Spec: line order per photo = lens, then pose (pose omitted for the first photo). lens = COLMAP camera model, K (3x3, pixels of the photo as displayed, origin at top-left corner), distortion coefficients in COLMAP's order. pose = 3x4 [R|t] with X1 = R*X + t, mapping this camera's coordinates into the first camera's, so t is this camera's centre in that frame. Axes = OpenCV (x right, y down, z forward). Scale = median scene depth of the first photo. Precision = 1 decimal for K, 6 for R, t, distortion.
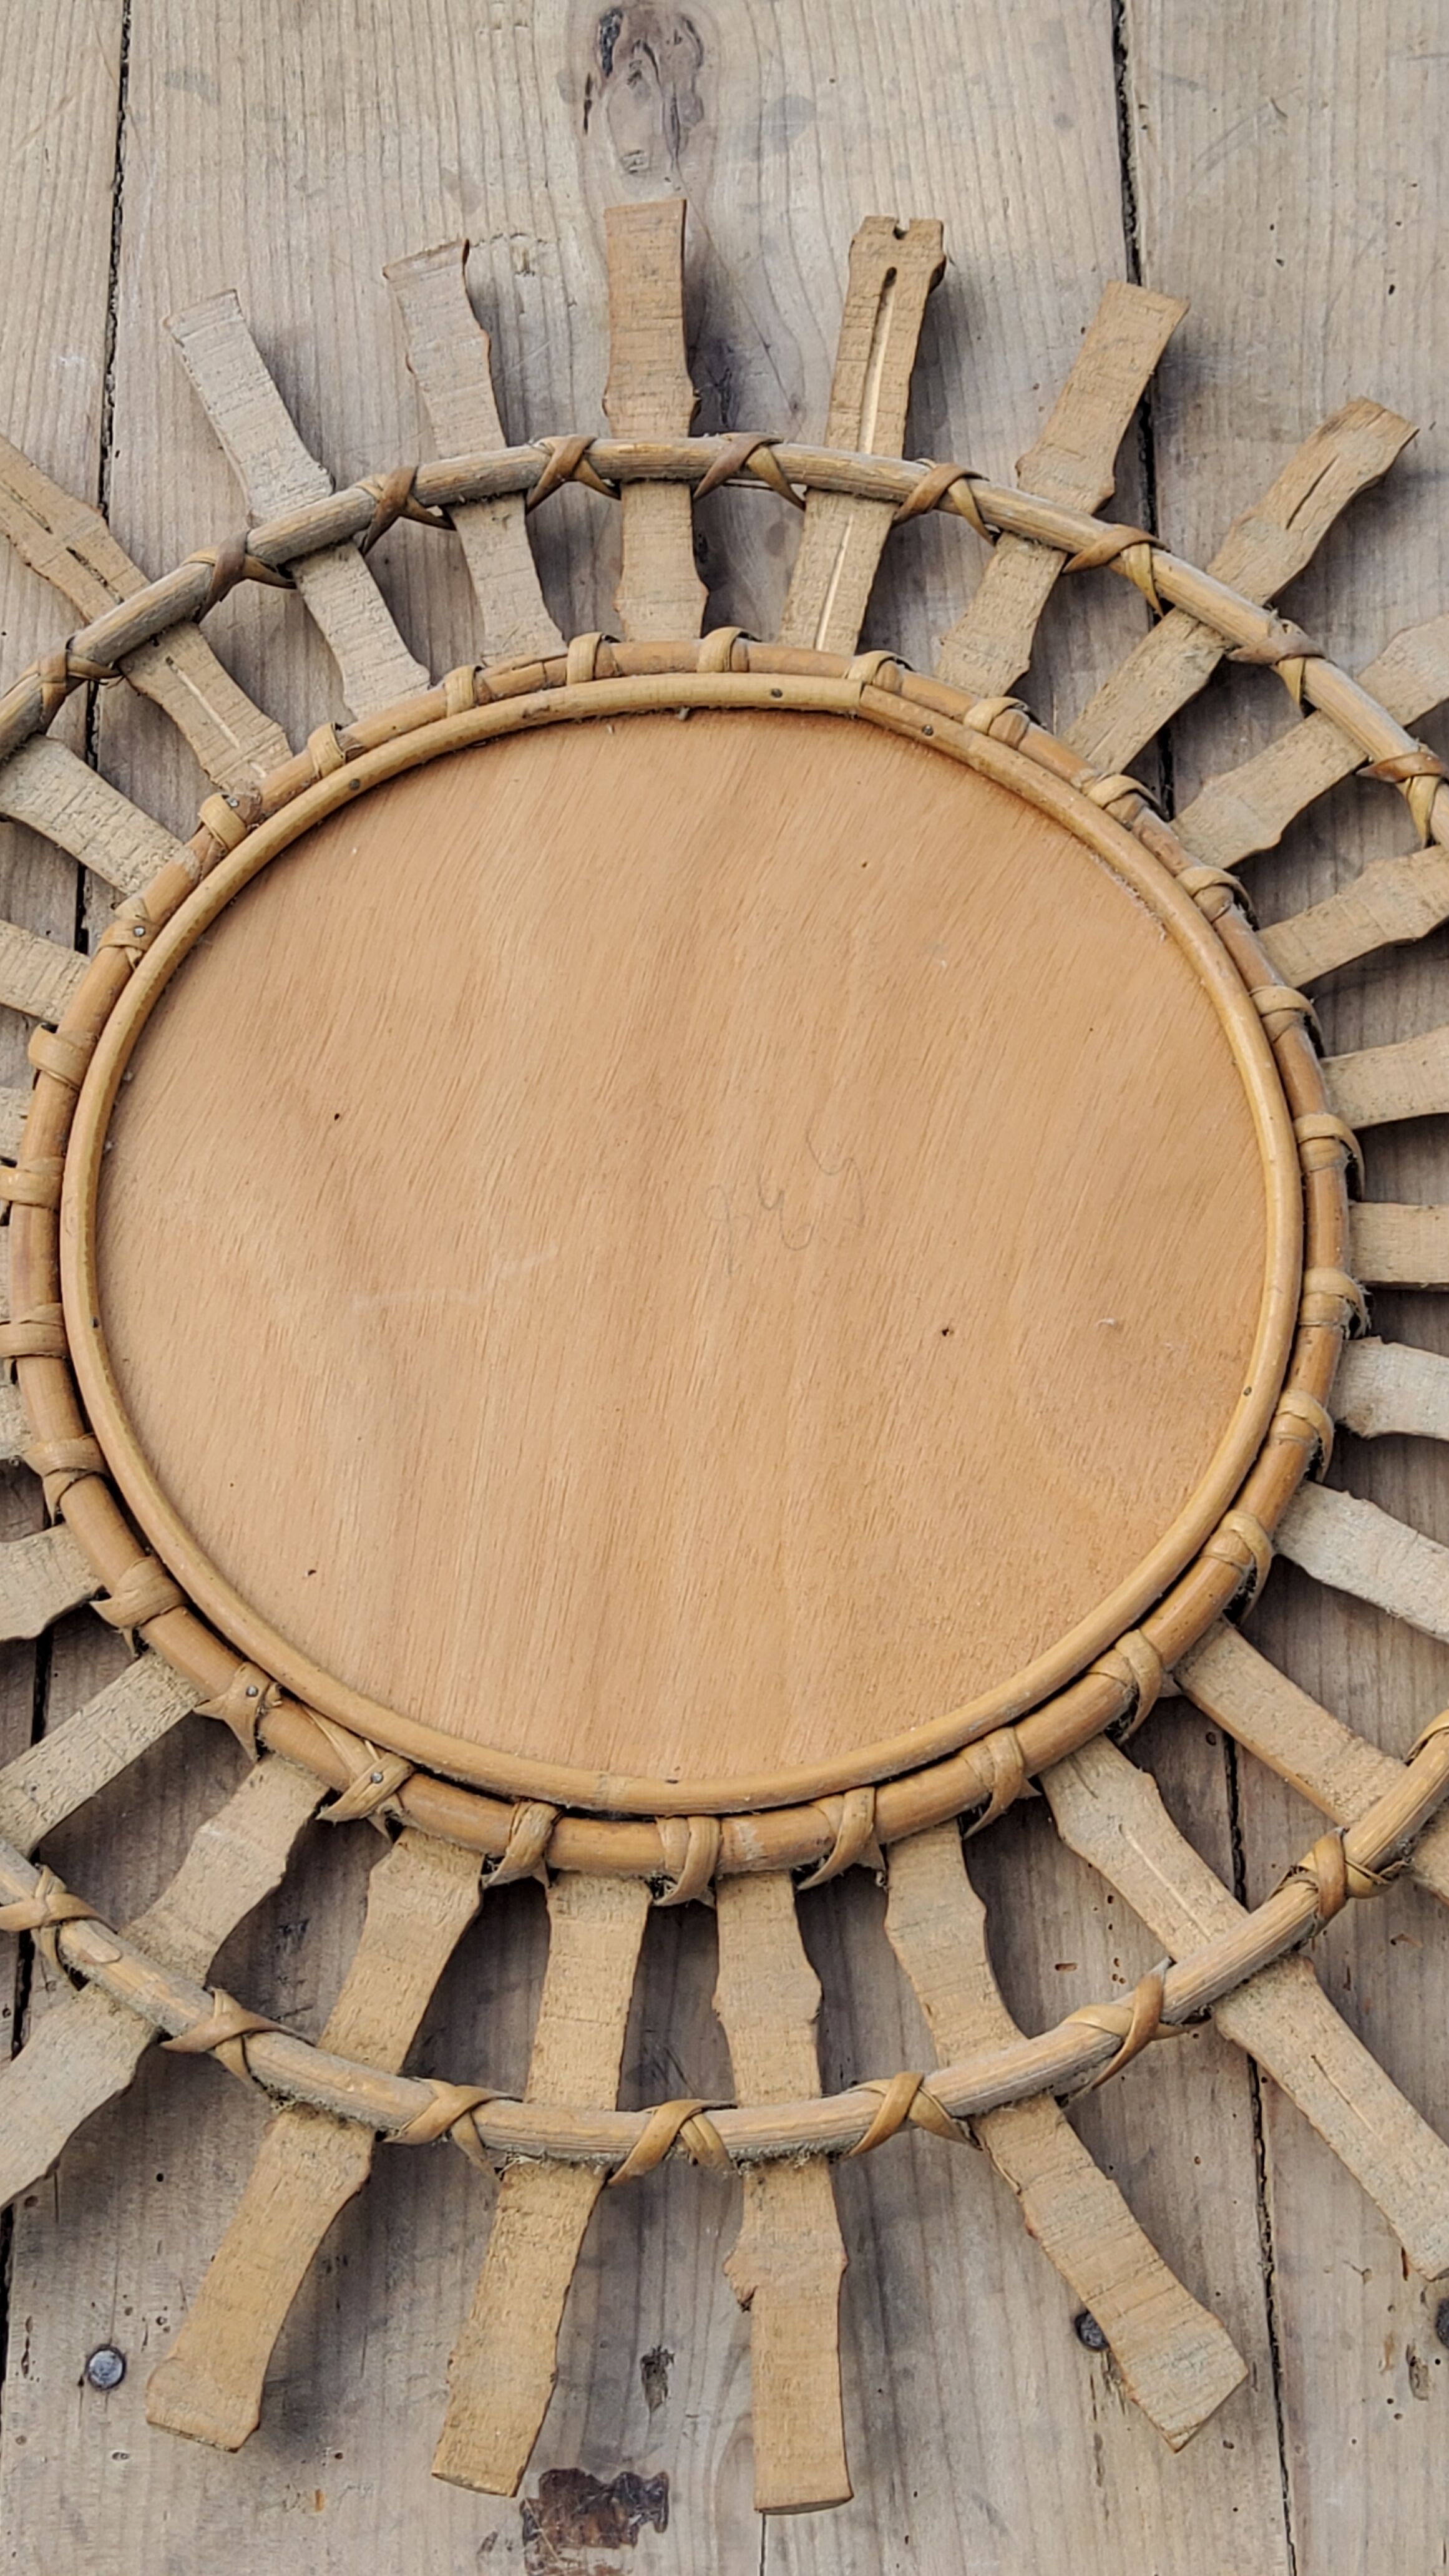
lens RADIAL K [[3882.6, 0, 741.2], [0, 3882.6, 1291.1], [0, 0, 1]] dist [0.105449, 0.000000]
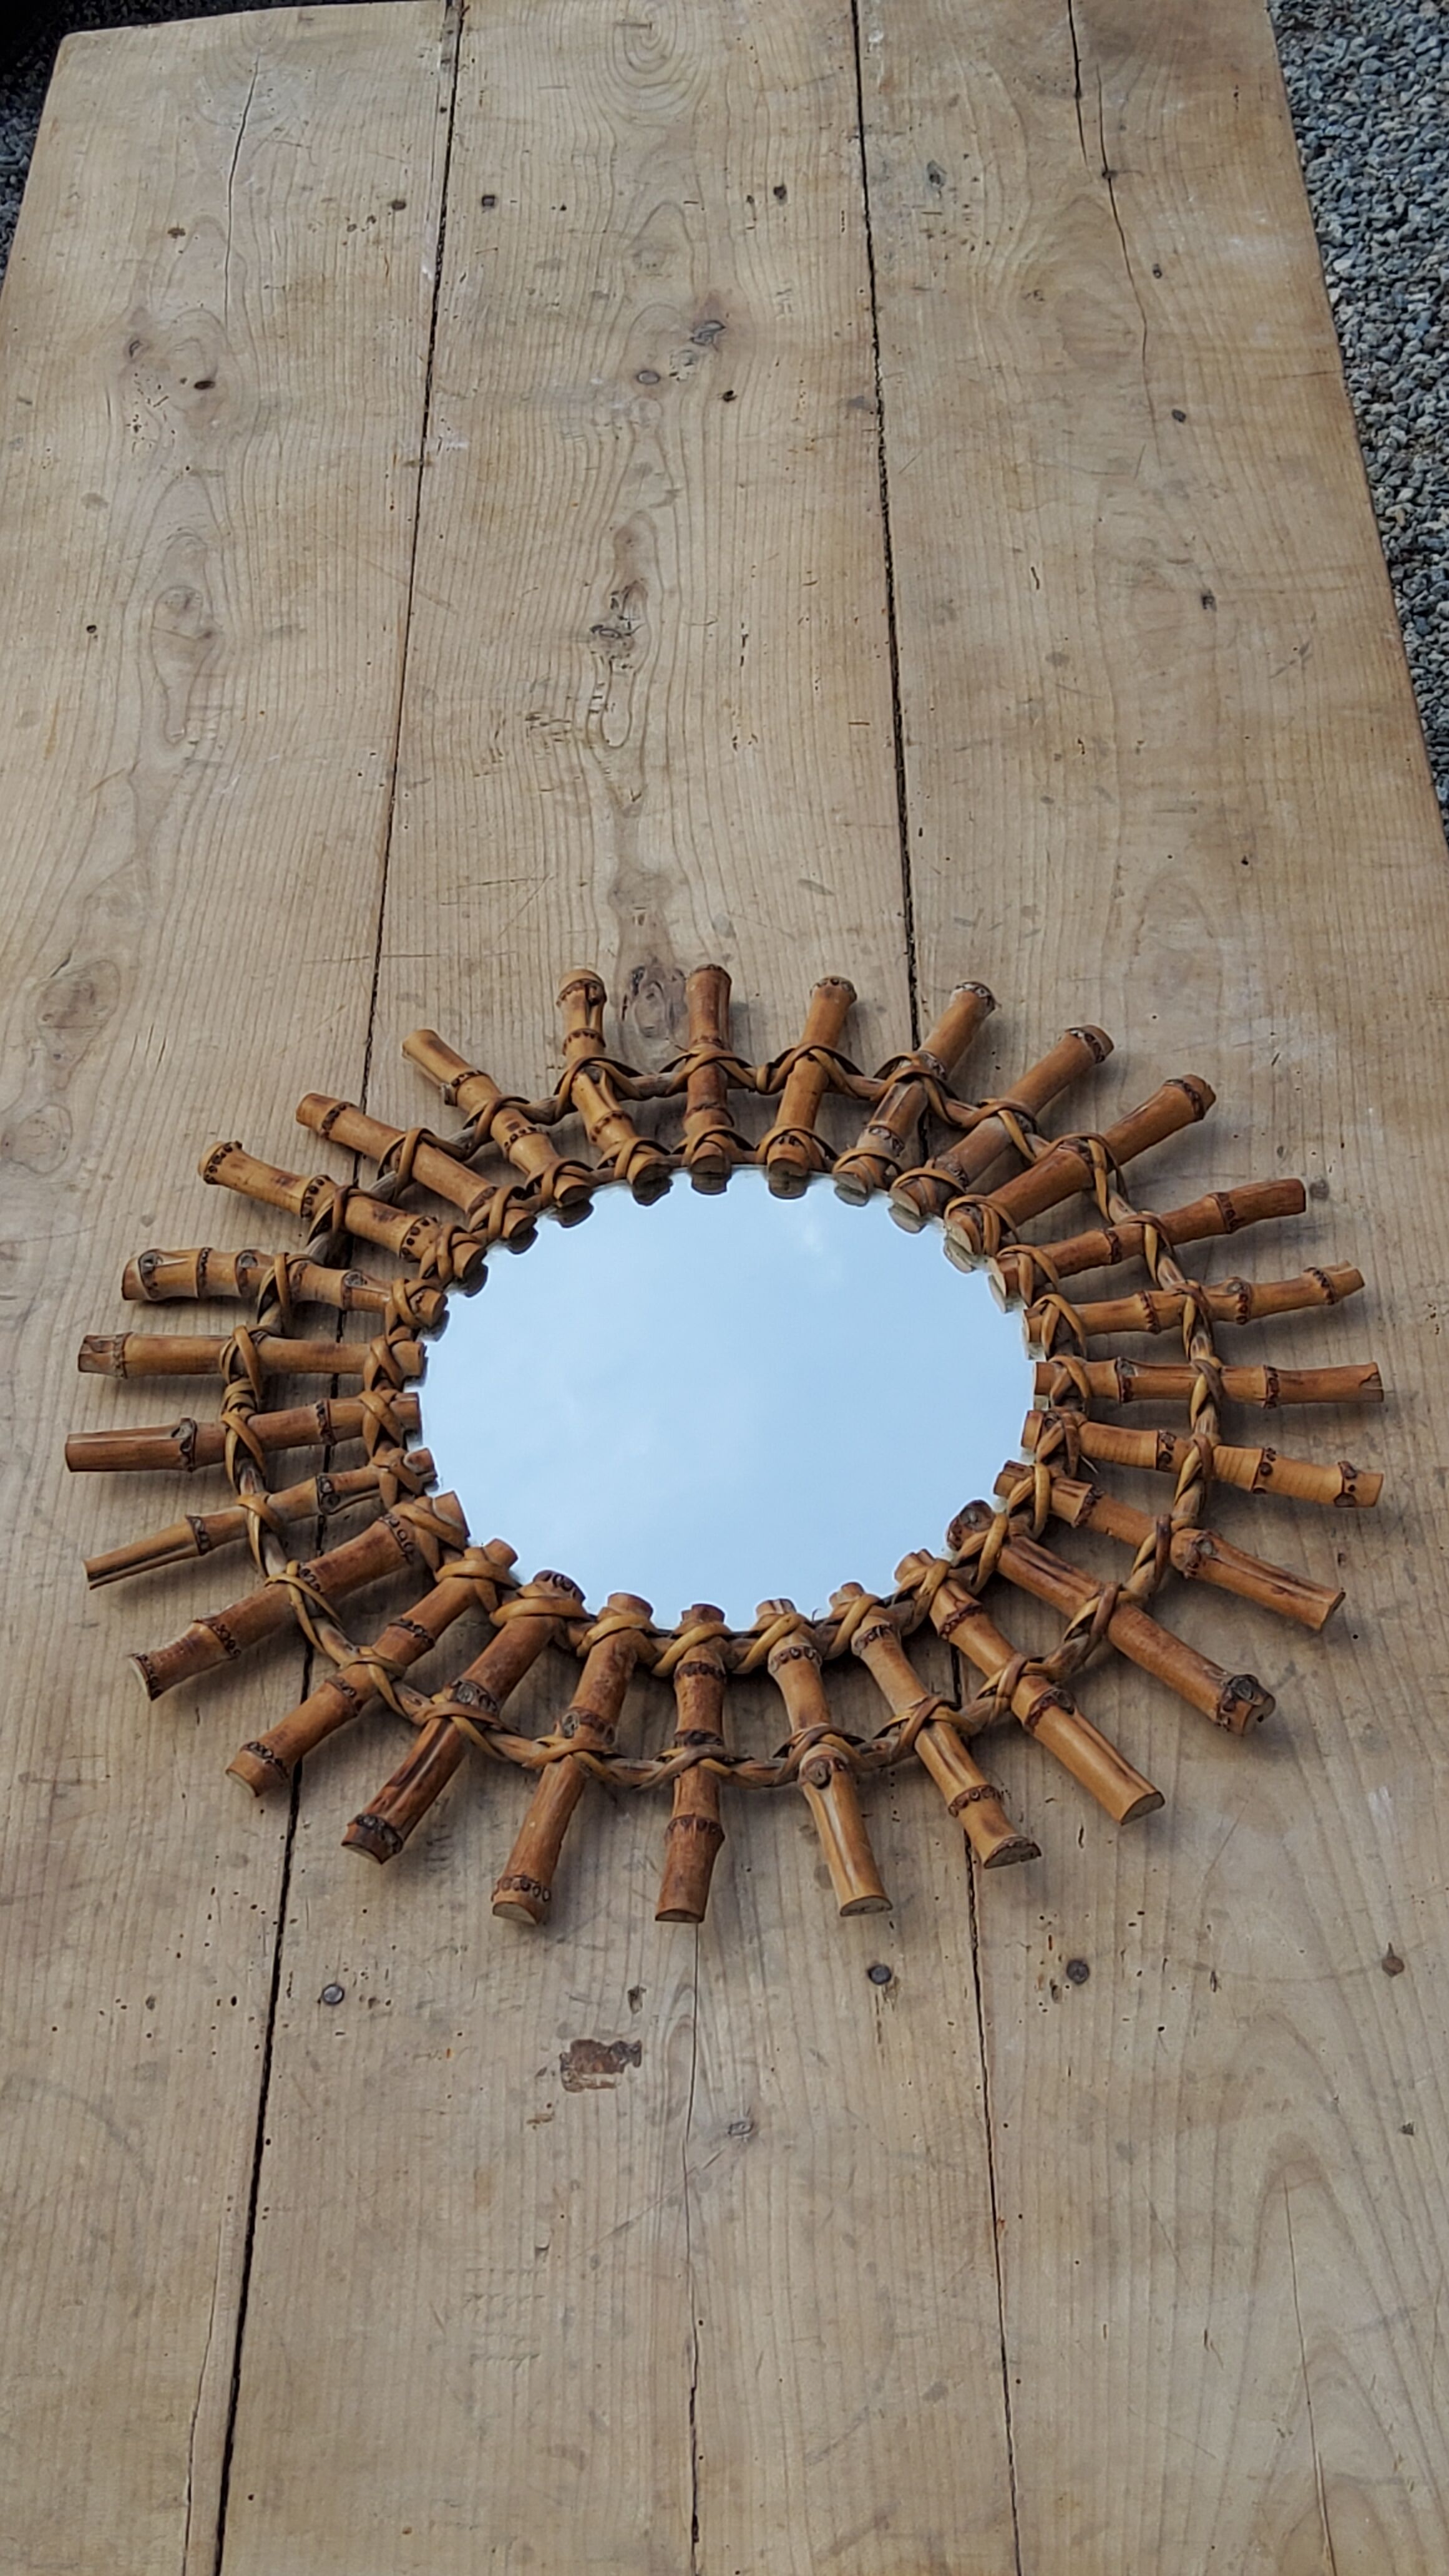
lens RADIAL K [[3882.6, 0, 729.8], [0, 3882.6, 1258.9], [0, 0, 1]] dist [0.105449, 0.000000]
pose [[0.999780, -0.004497, -0.020471, 0.055336], [-0.004299, 0.911942, -0.410297, 0.649095], [0.020513, 0.410295, 0.911722, -0.719780]]
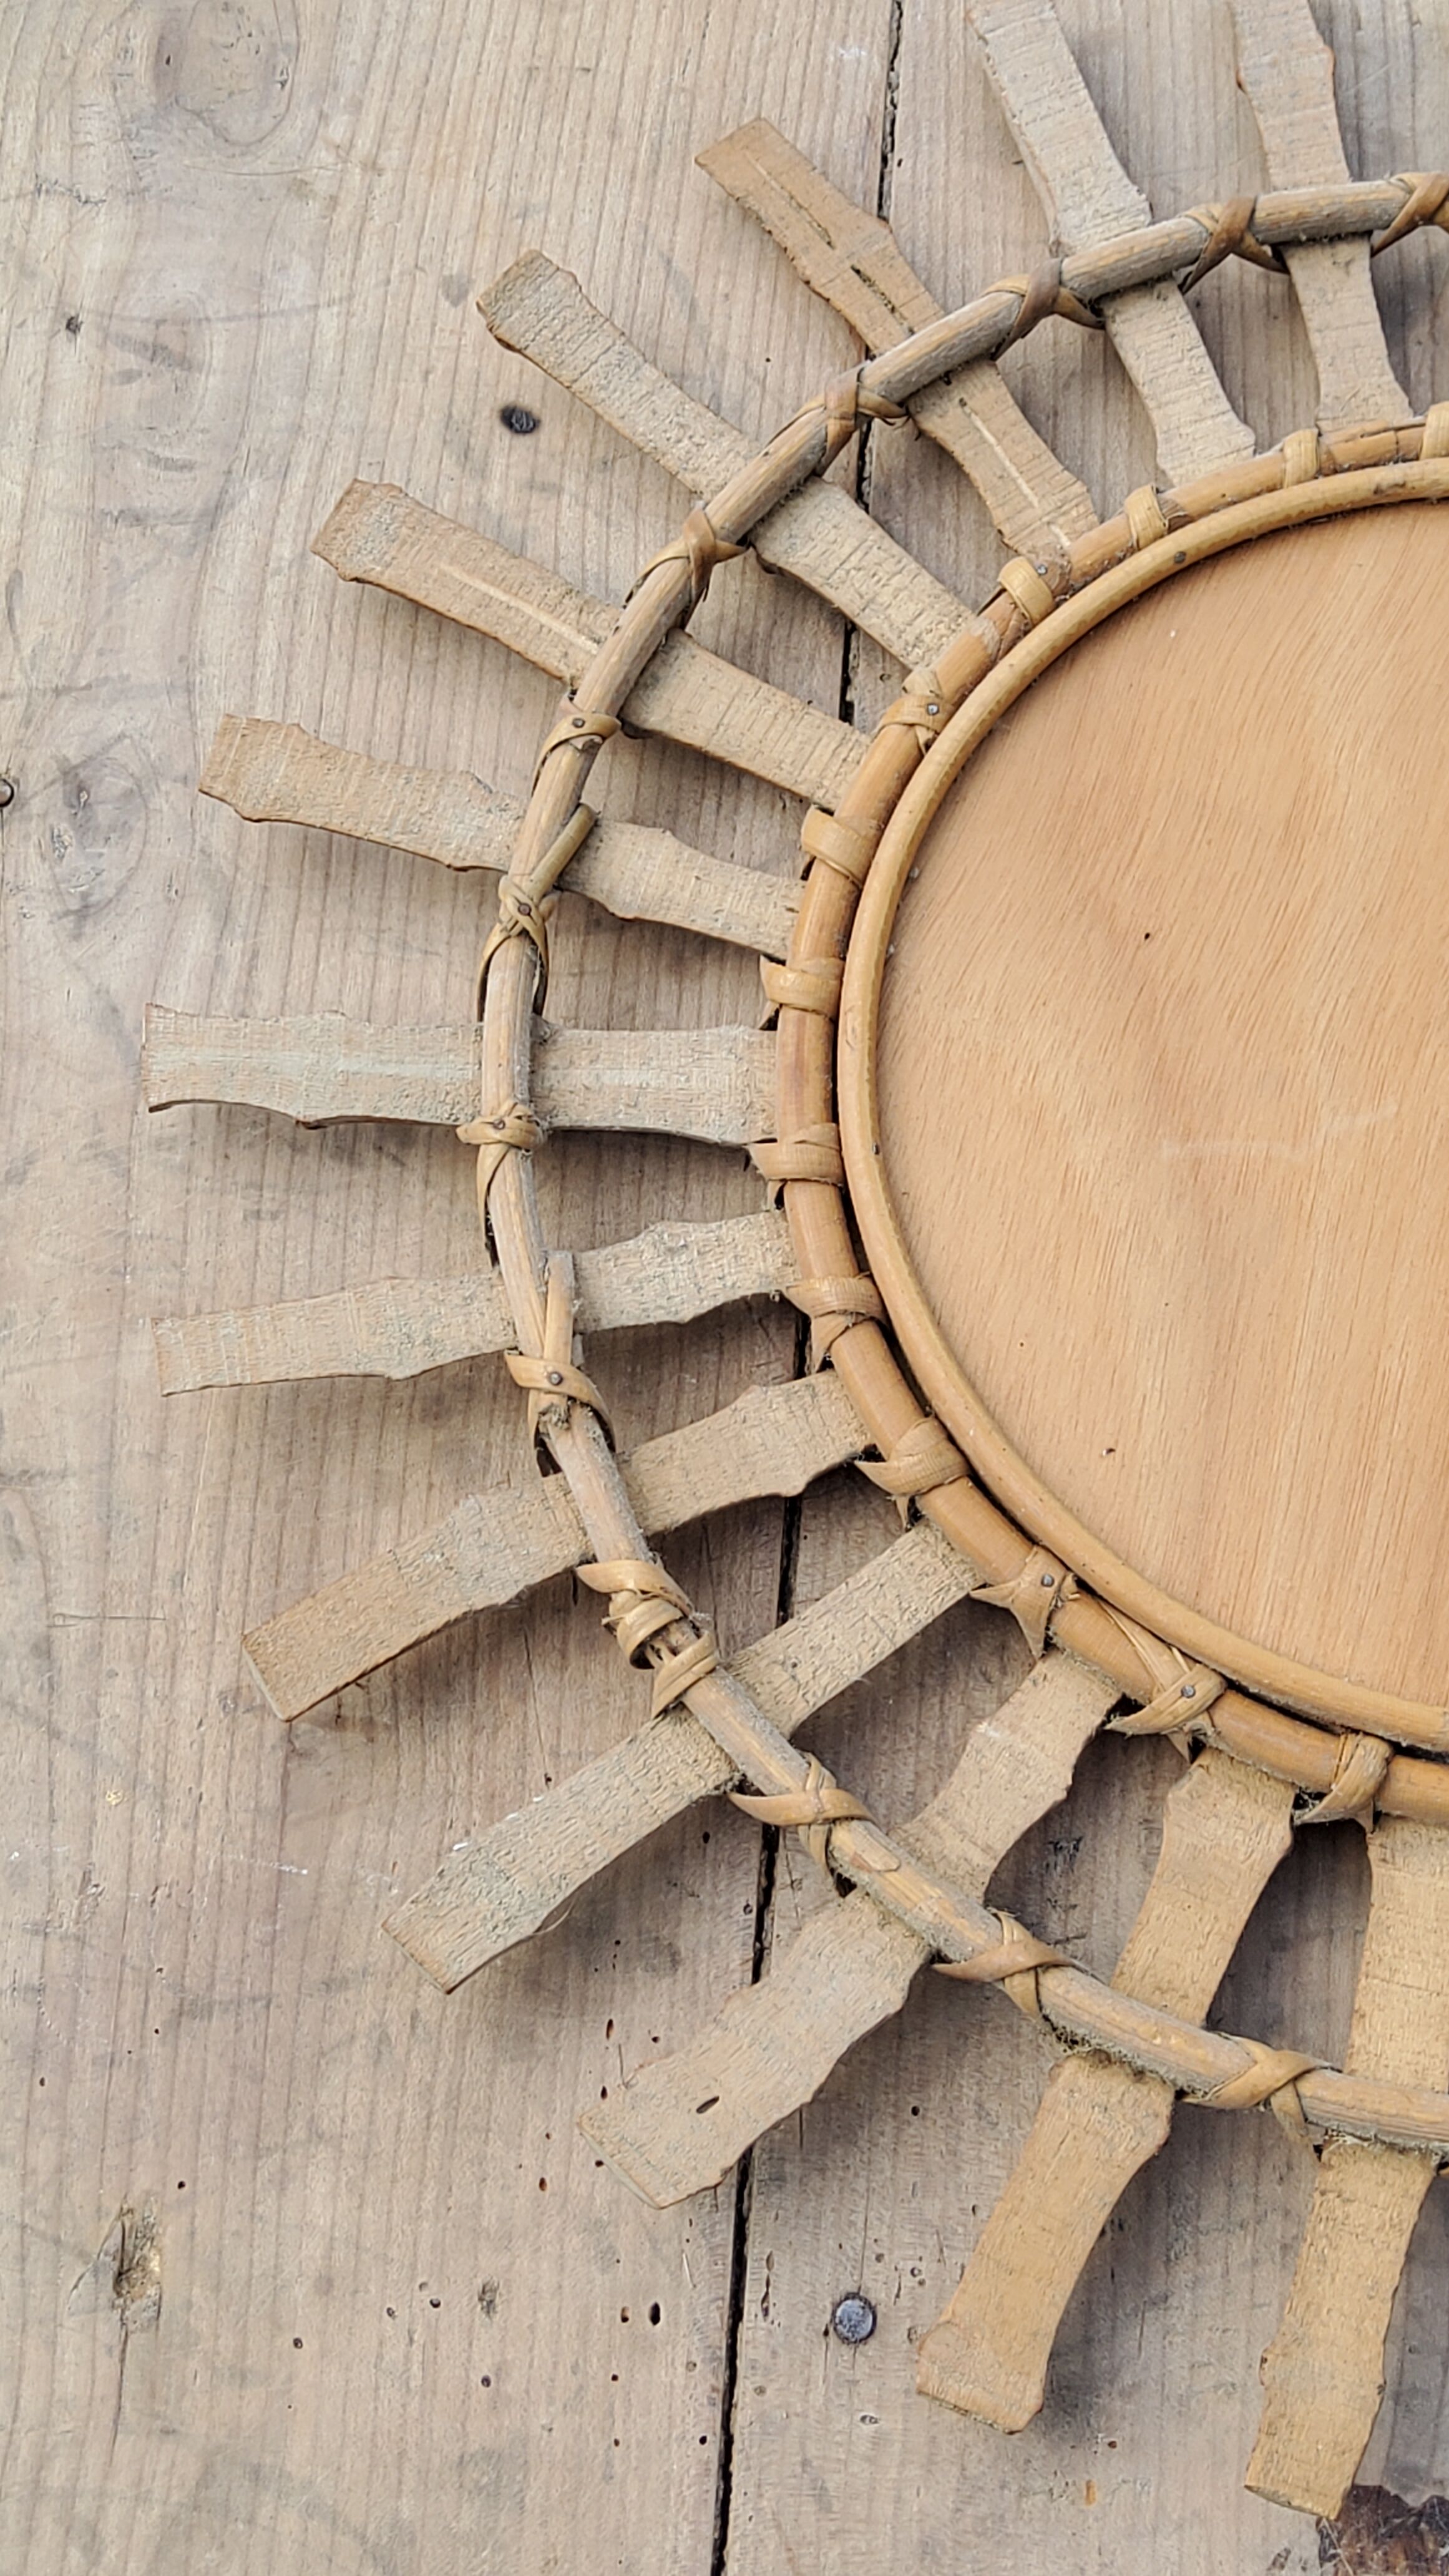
lens RADIAL K [[3882.6, 0, 725.2], [0, 3882.6, 1269.3], [0, 0, 1]] dist [0.105449, 0.000000]
pose [[0.996057, 0.080574, -0.037115, -0.163670], [-0.078449, 0.995369, 0.055552, -0.011136], [0.041419, -0.052421, 0.997766, 0.108633]]
